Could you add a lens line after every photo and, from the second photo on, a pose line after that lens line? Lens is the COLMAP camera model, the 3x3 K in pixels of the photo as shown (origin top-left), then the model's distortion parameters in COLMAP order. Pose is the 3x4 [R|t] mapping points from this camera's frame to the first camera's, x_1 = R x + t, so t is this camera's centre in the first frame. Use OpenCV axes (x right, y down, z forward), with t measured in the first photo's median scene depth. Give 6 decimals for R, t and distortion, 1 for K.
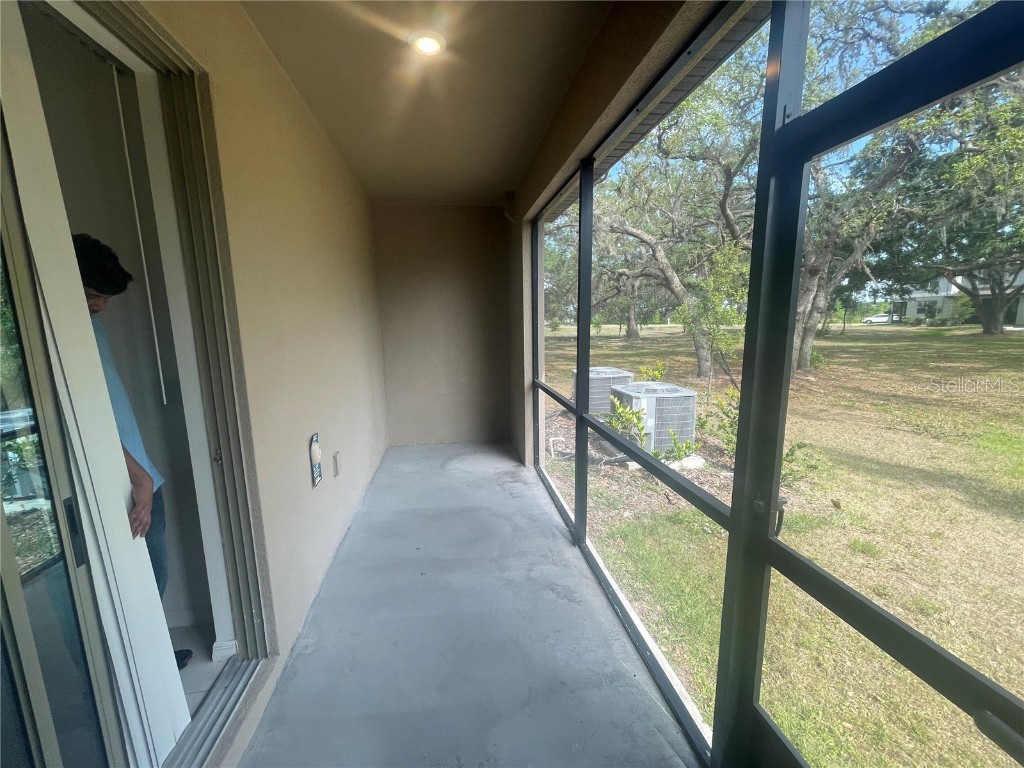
lens RADIAL K [[416.4, 0, 512.0], [0, 416.4, 384.0], [0, 0, 1]] dist [-0.002469, 0.005815]
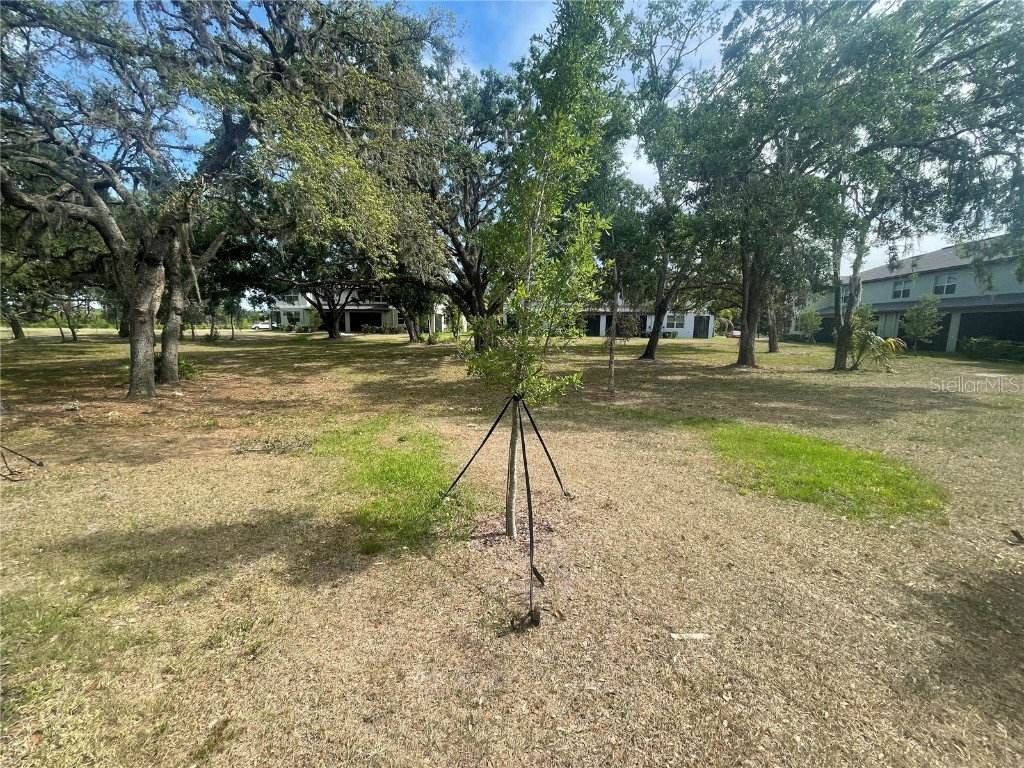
lens RADIAL K [[416.4, 0, 512.0], [0, 416.4, 384.0], [0, 0, 1]] dist [-0.002469, 0.005815]
pose [[0.320694, -0.111537, 0.940593, 0.079582], [0.124186, 0.989422, 0.074986, -0.005624], [-0.939007, 0.092761, 0.331152, 0.051782]]
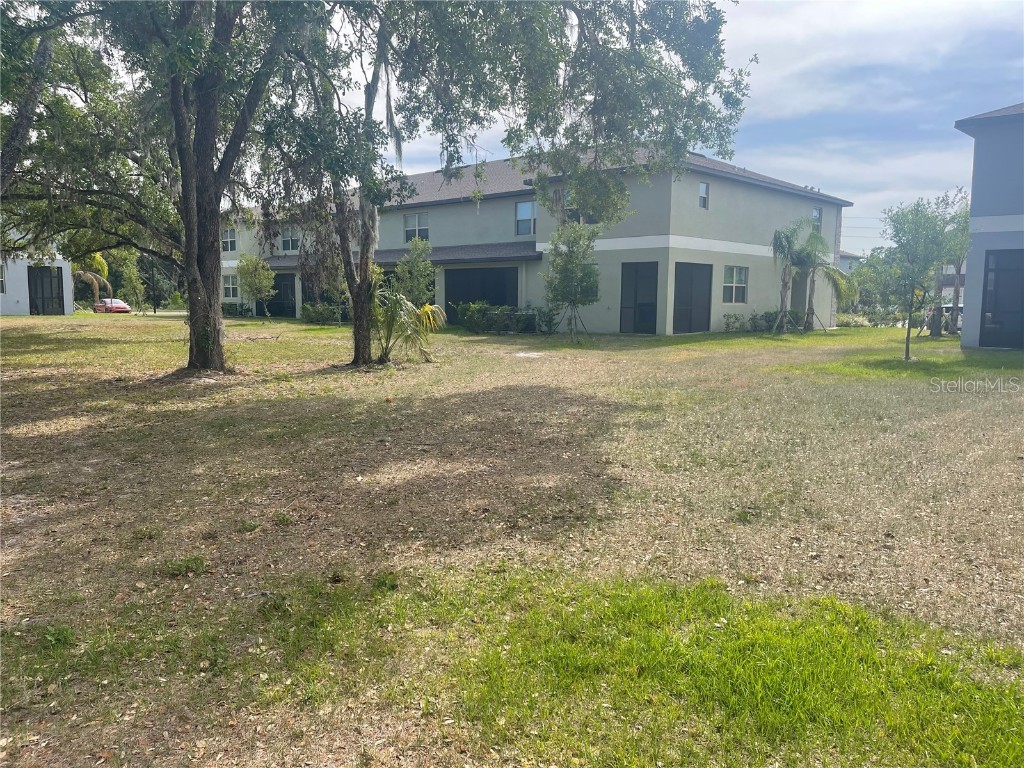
lens RADIAL K [[772.8, 0, 512.0], [0, 772.8, 384.0], [0, 0, 1]] dist [-0.003586, -0.003836]
pose [[-0.615128, -0.074829, 0.784868, 0.192107], [0.121048, 0.974720, 0.187799, -0.005907], [-0.779079, 0.210527, -0.590520, 0.066109]]
